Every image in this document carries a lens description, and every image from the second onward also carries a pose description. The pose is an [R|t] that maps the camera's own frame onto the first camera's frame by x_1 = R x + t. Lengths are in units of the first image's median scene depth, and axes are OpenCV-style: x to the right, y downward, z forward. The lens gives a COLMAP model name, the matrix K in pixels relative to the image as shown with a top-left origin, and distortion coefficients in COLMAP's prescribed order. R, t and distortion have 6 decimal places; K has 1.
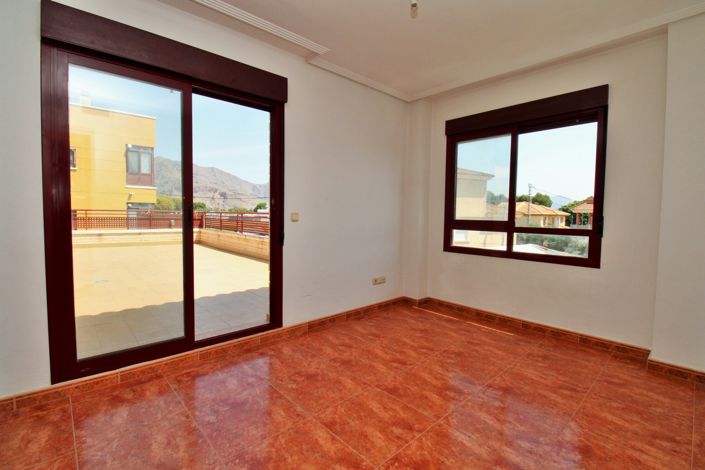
lens RADIAL K [[333.7, 0, 348.8], [0, 333.7, 233.9], [0, 0, 1]] dist [-0.002314, -0.009771]
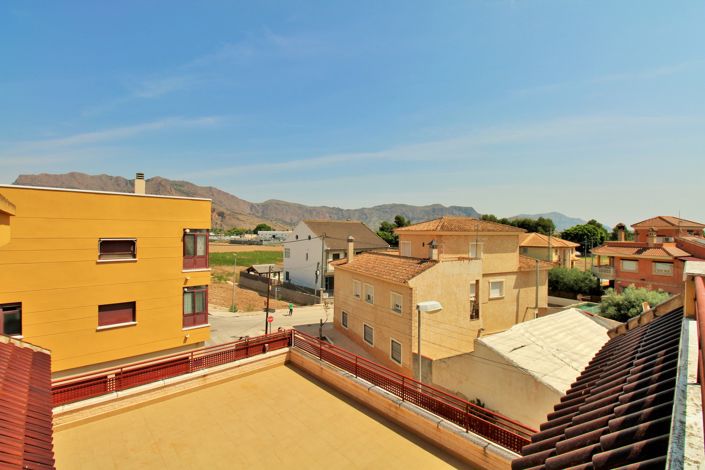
lens RADIAL K [[333.7, 0, 350.6], [0, 333.7, 233.5], [0, 0, 1]] dist [-0.002314, -0.009771]
pose [[0.999871, -0.008689, 0.013506, -0.181399], [0.009394, 0.998546, -0.053073, -0.195005], [-0.013026, 0.053193, 0.998499, 0.000377]]
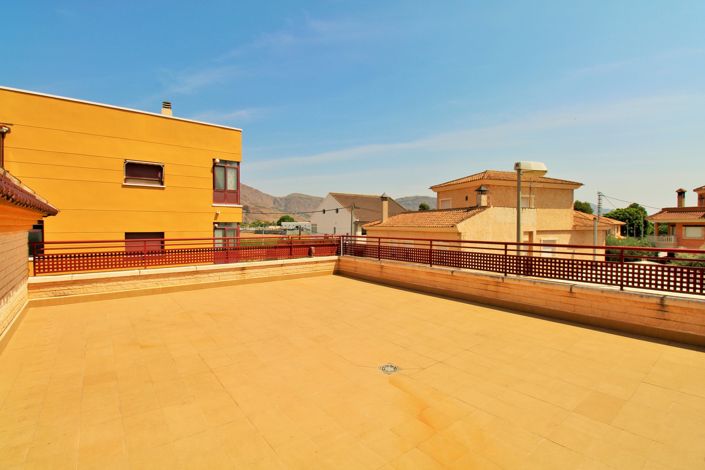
lens RADIAL K [[333.7, 0, 348.5], [0, 333.7, 233.1], [0, 0, 1]] dist [-0.002314, -0.009771]
pose [[0.998212, -0.014512, -0.057988, -0.243833], [0.012436, 0.999274, -0.035999, -0.027828], [0.058468, 0.035214, 0.997668, 0.112747]]
